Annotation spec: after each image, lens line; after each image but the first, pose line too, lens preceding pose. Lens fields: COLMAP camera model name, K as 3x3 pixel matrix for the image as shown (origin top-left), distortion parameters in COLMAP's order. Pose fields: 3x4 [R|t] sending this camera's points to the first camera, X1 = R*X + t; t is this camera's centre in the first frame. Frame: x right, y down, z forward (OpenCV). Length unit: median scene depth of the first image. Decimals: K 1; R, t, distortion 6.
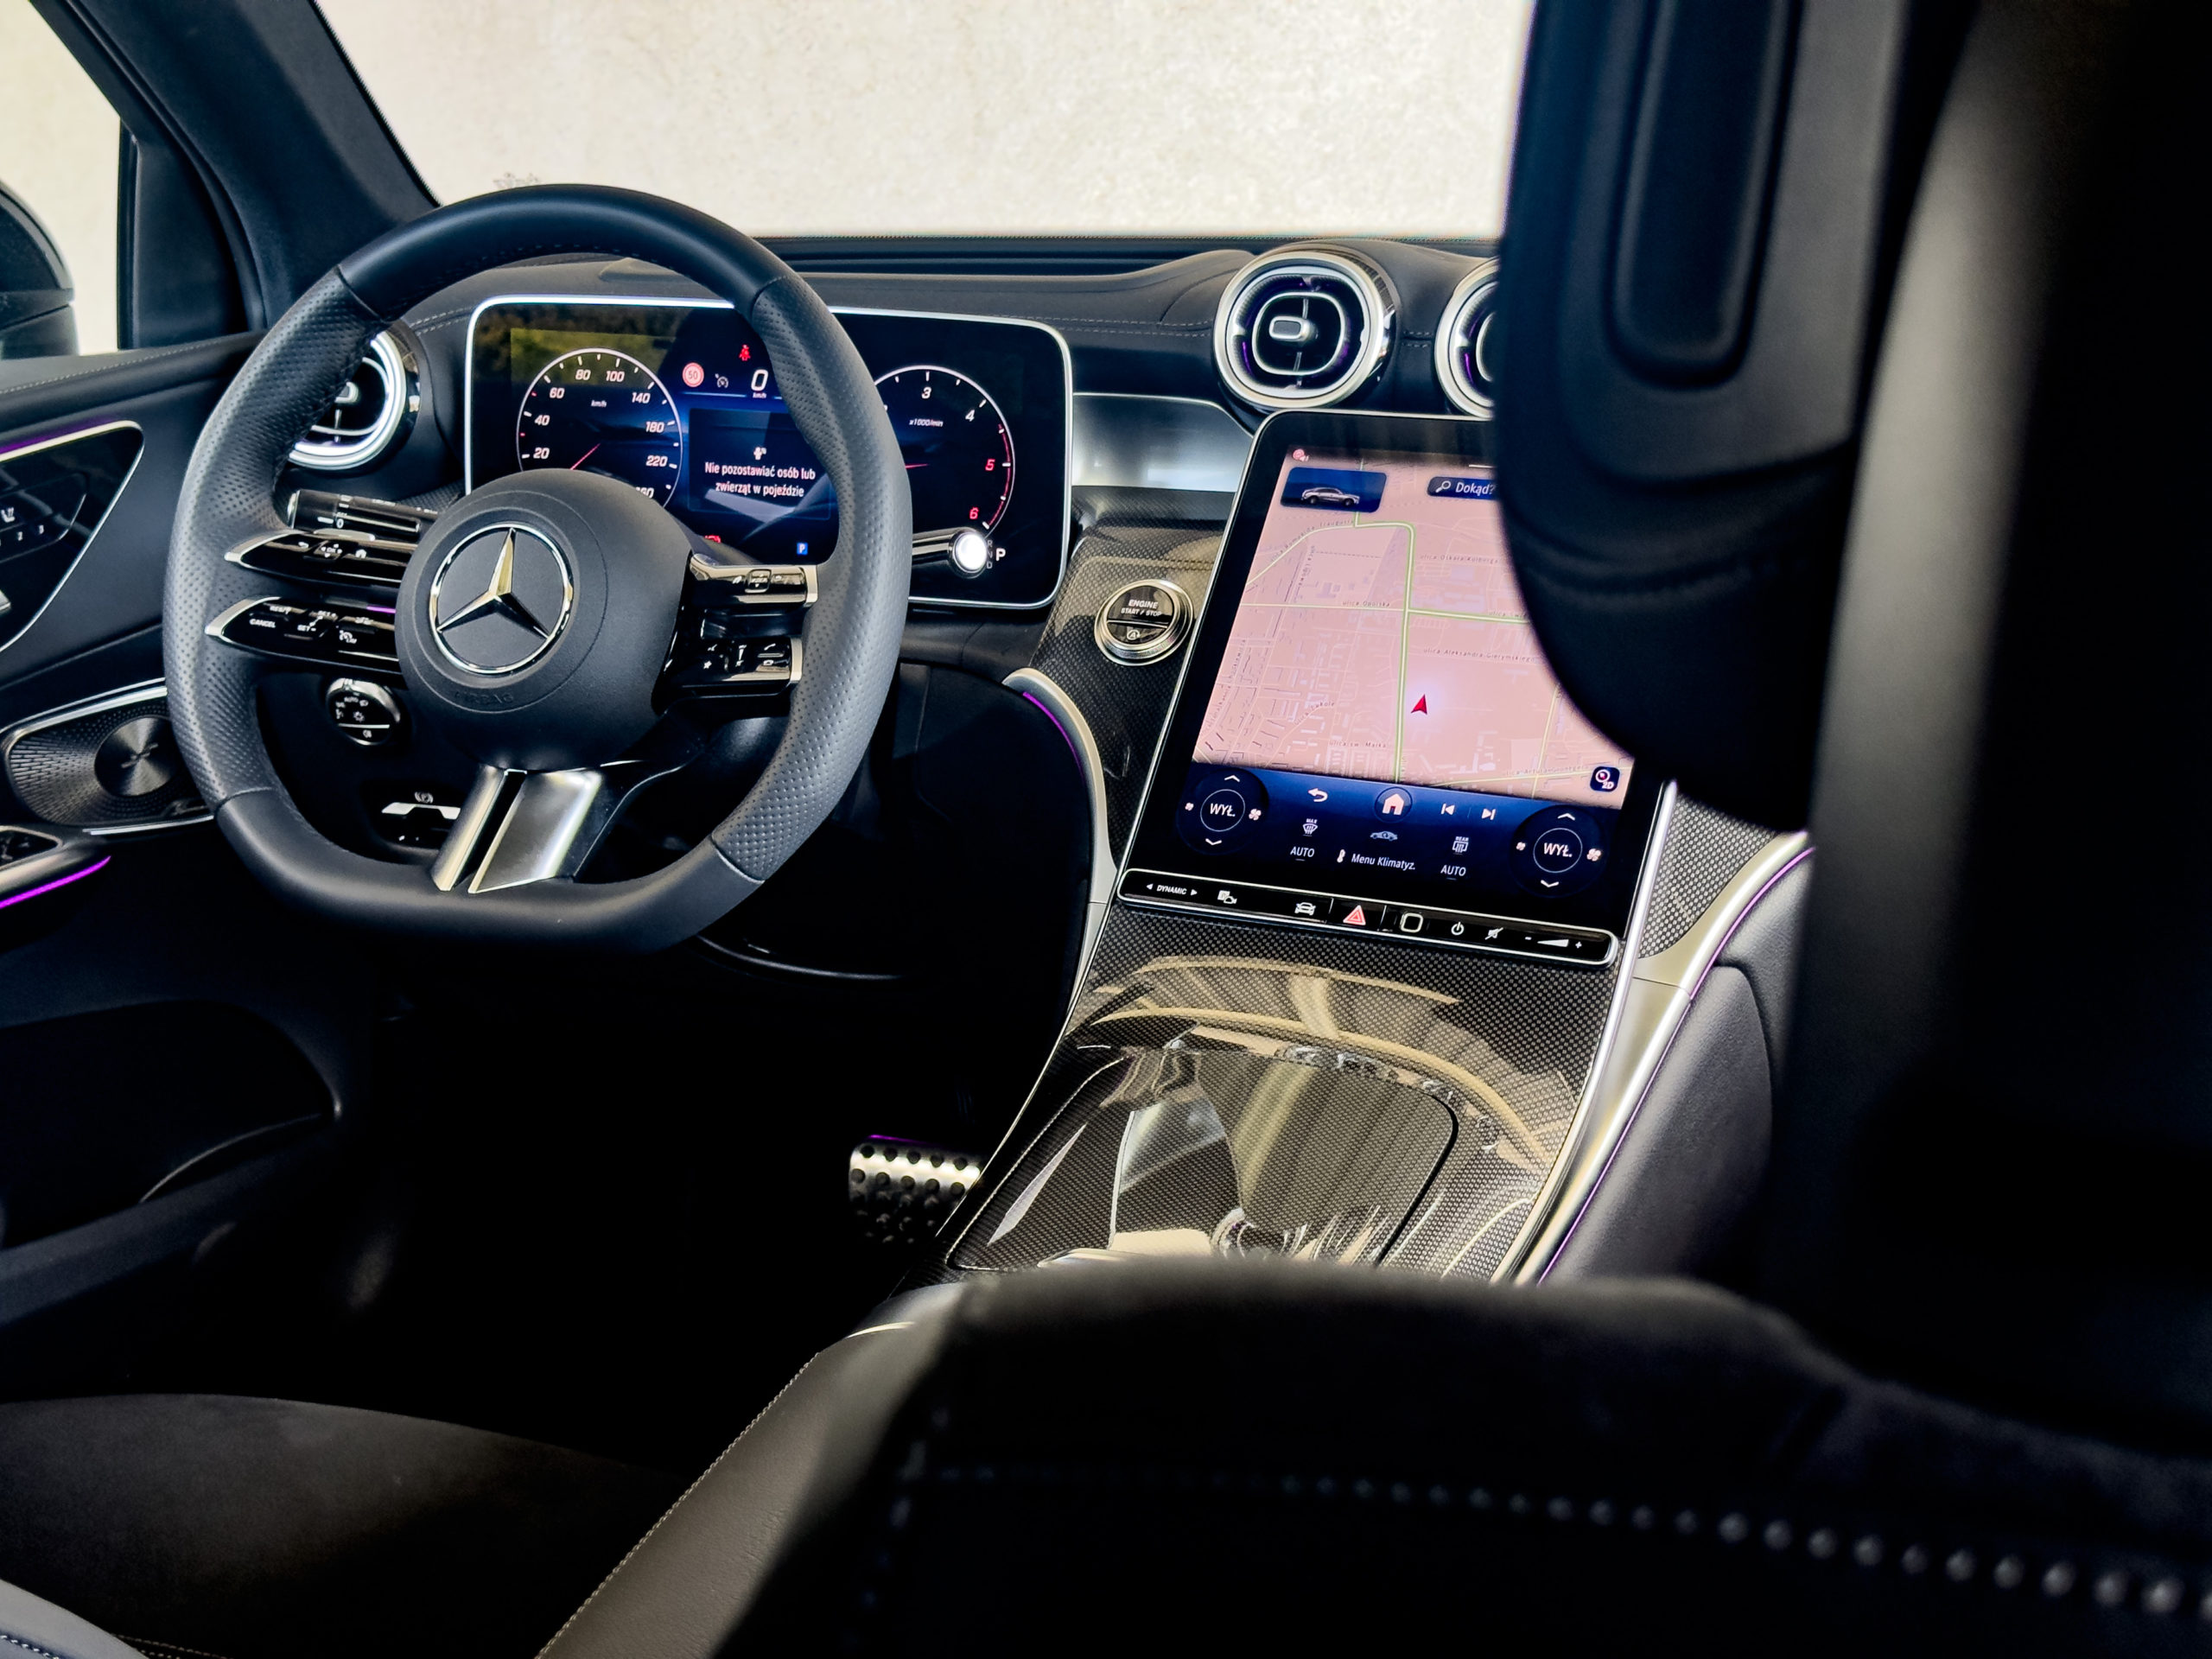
lens RADIAL K [[3130.2, 0, 1116.7], [0, 3130.2, 854.3], [0, 0, 1]] dist [0.164204, -0.185110]
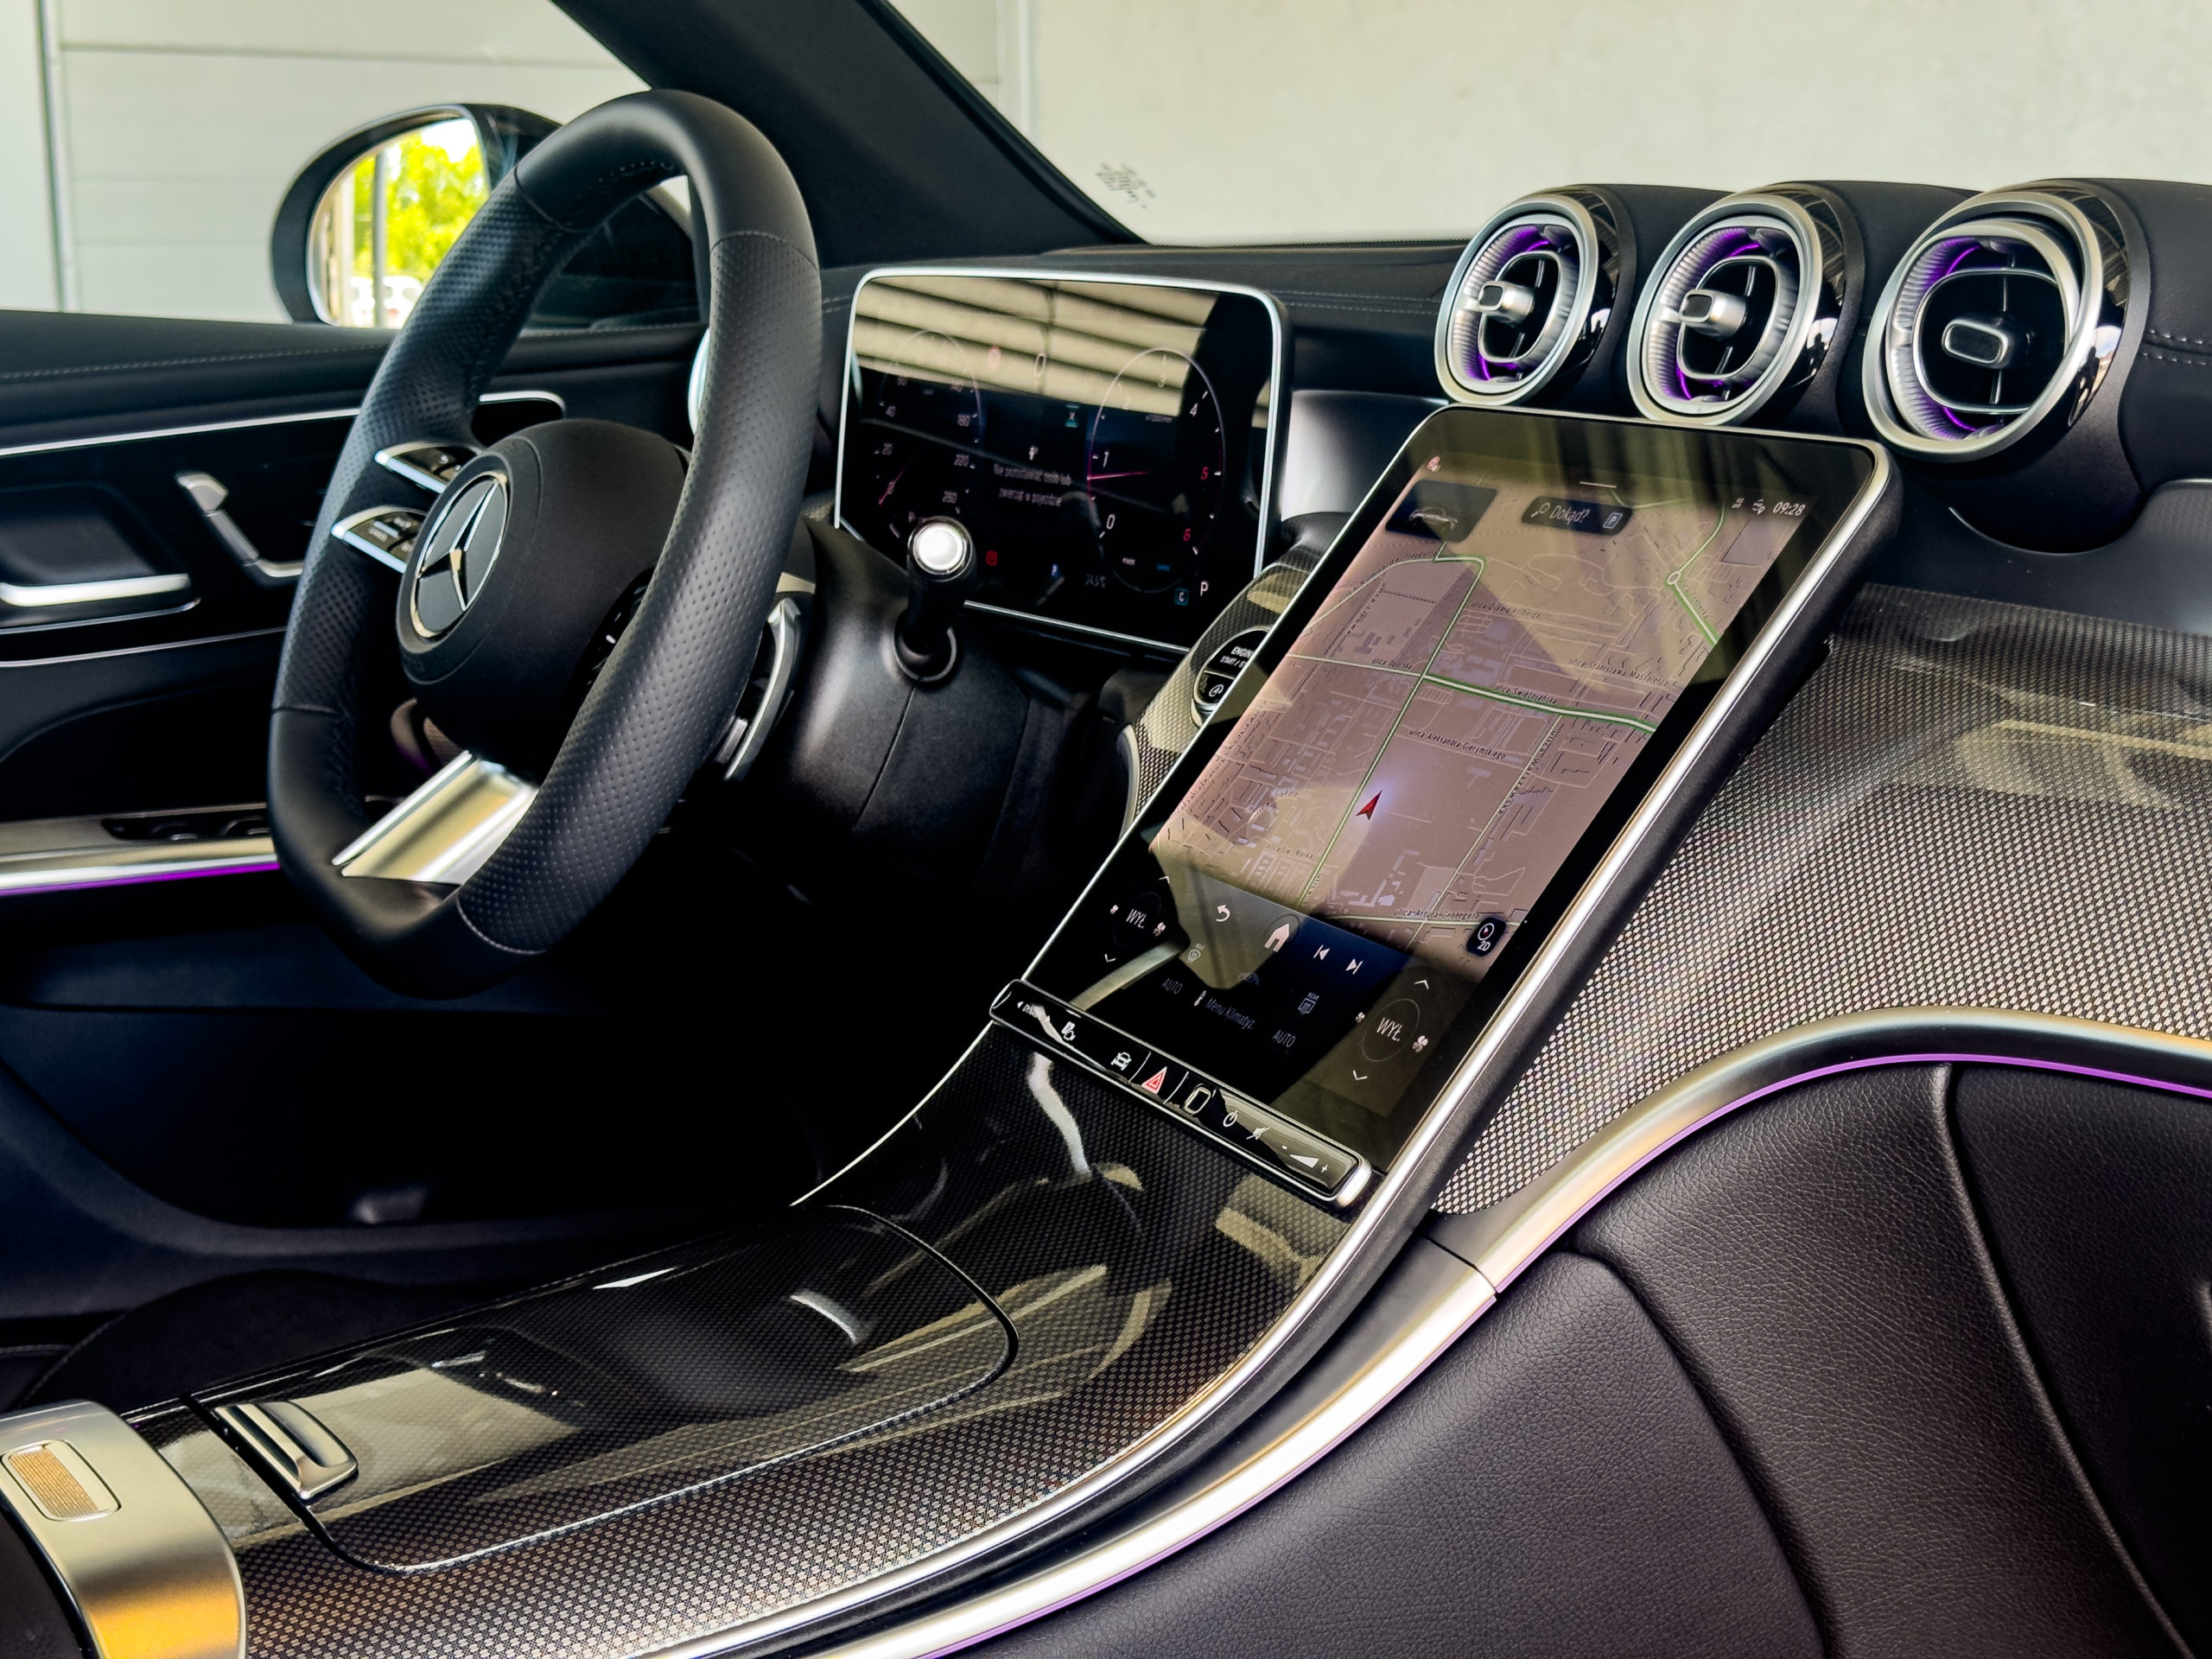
lens RADIAL K [[3108.1, 0, 1106.0], [0, 3108.1, 829.5], [0, 0, 1]] dist [0.003299, -0.026116]
pose [[0.797782, 0.126478, -0.589532, 0.427164], [-0.172034, 0.984856, -0.021514, -0.016698], [0.577883, 0.118583, 0.807459, 0.390000]]
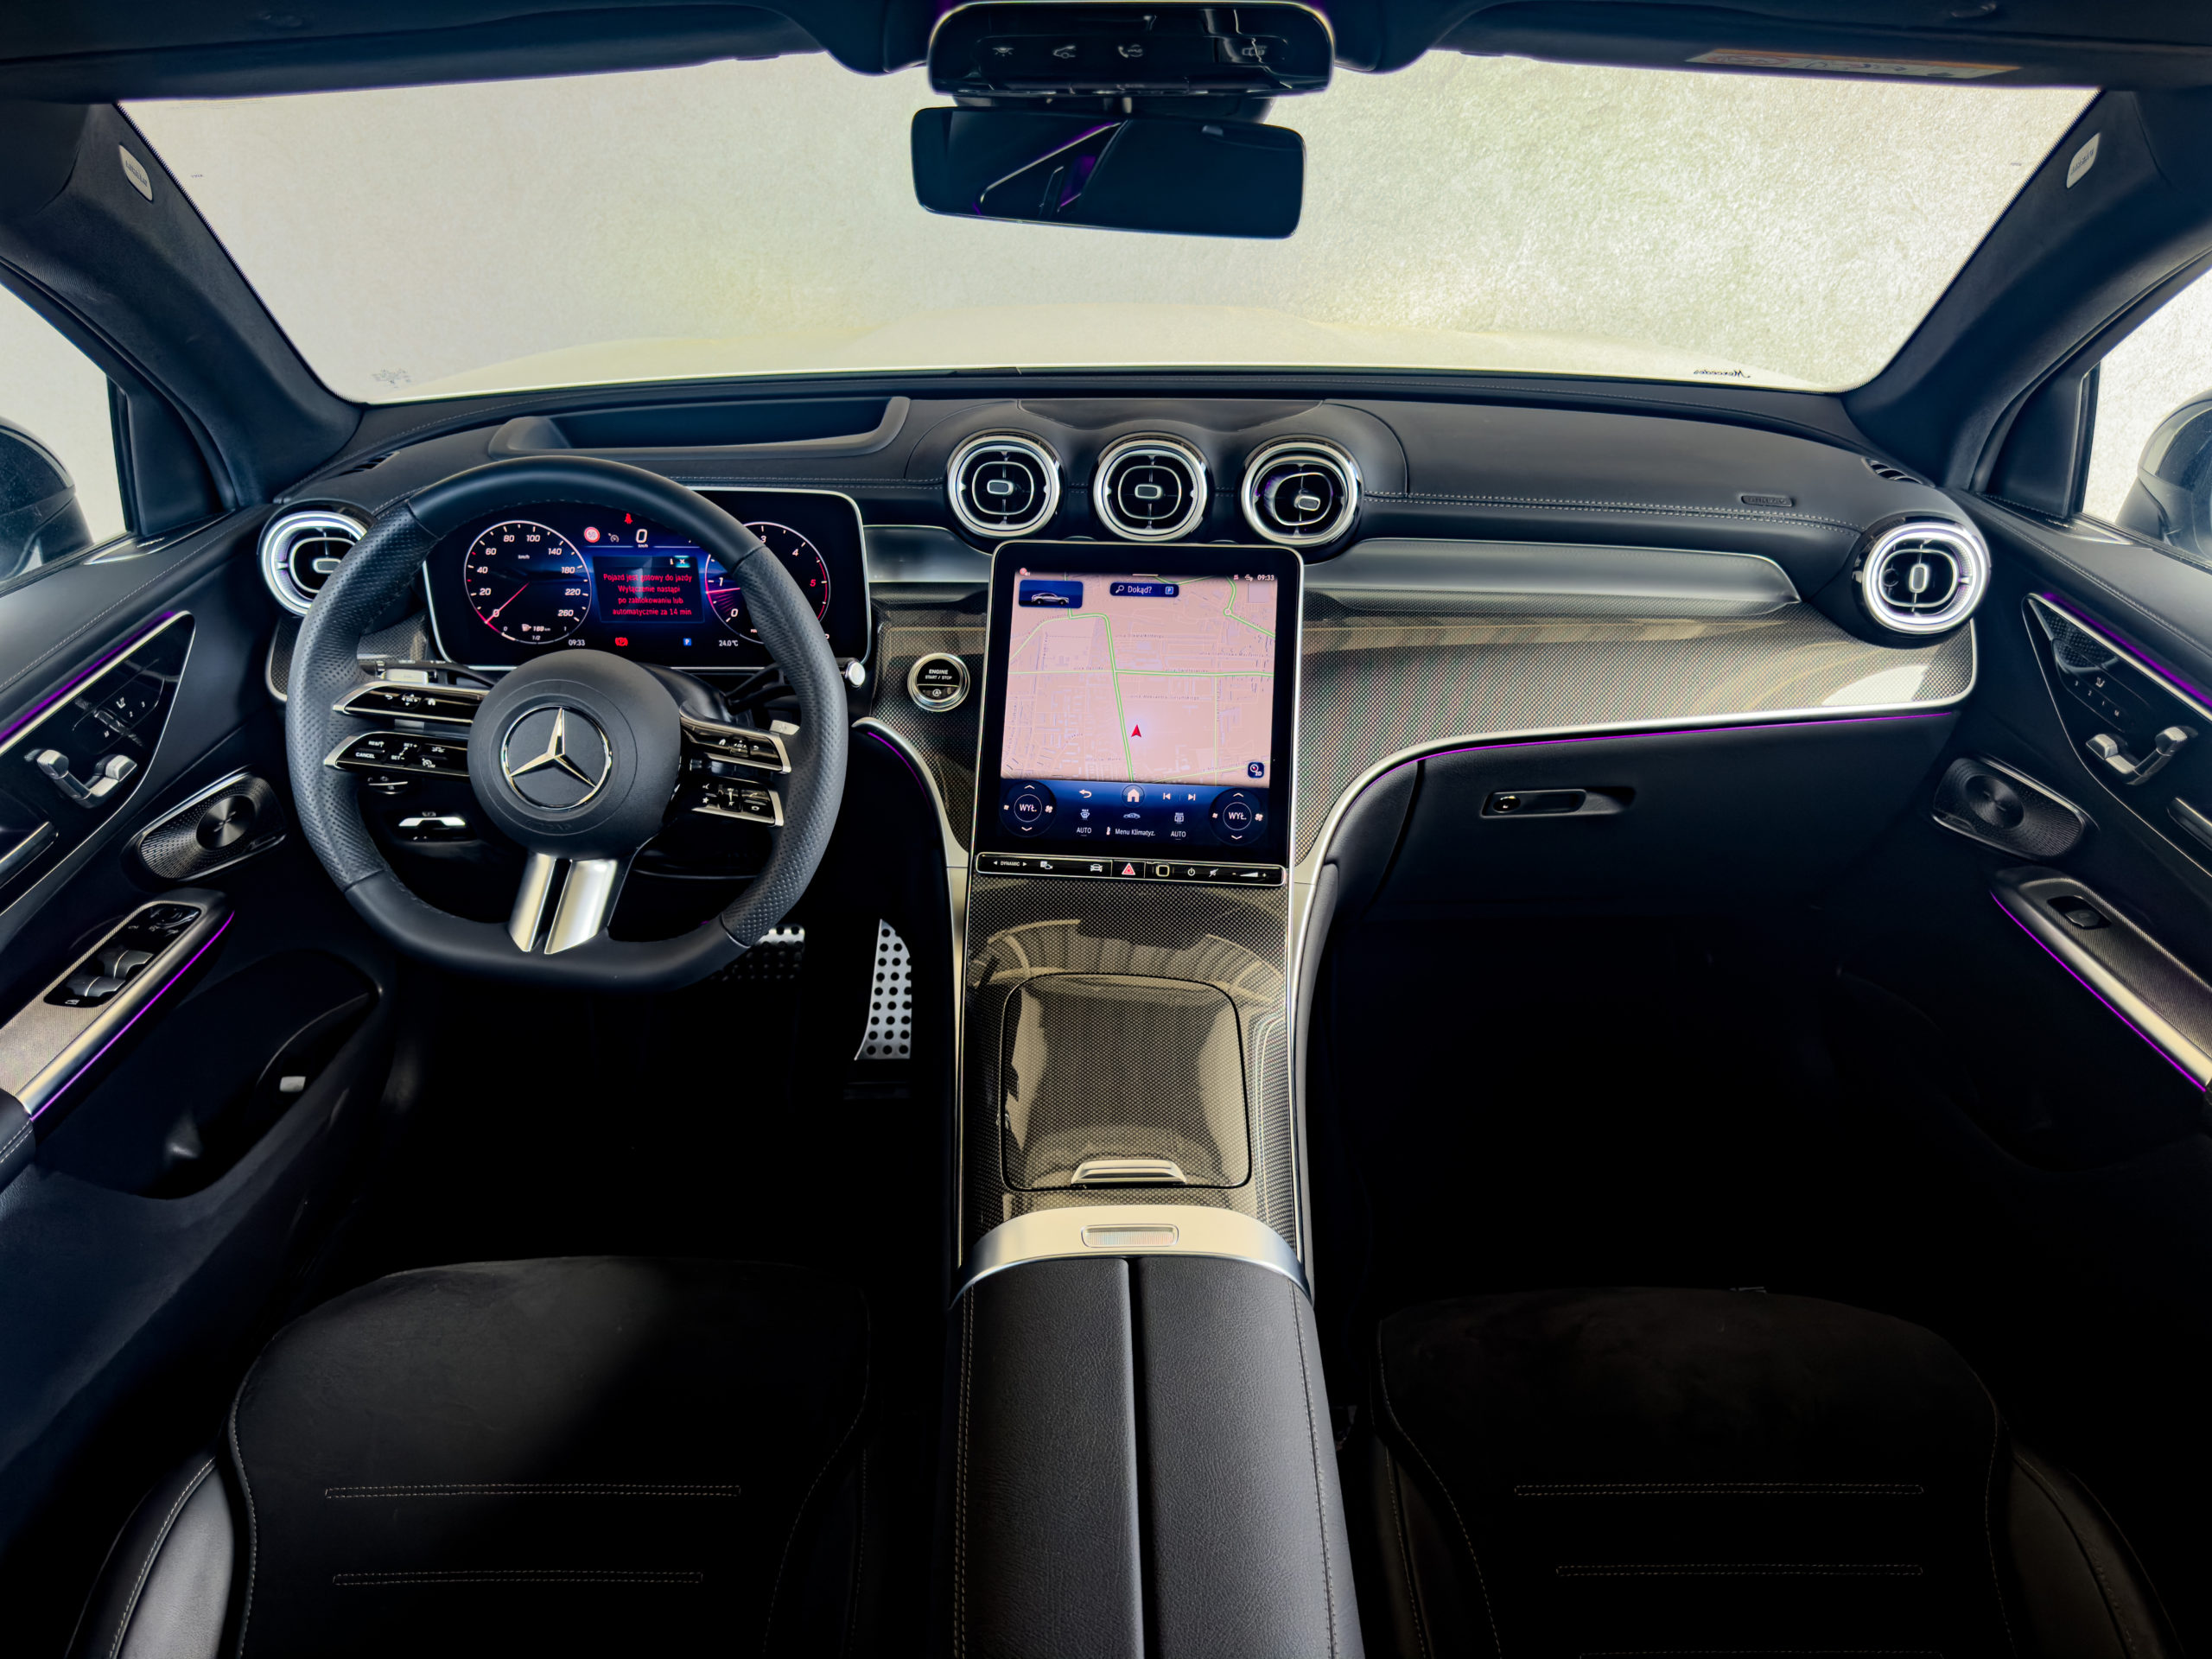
lens RADIAL K [[1561.6, 0, 1113.5], [0, 1561.6, 843.7], [0, 0, 1]] dist [0.170779, -0.332781]
pose [[0.934074, -0.170981, 0.313484, -0.178341], [0.096162, 0.965922, 0.240306, -0.181645], [-0.343889, -0.194318, 0.918684, 0.203506]]
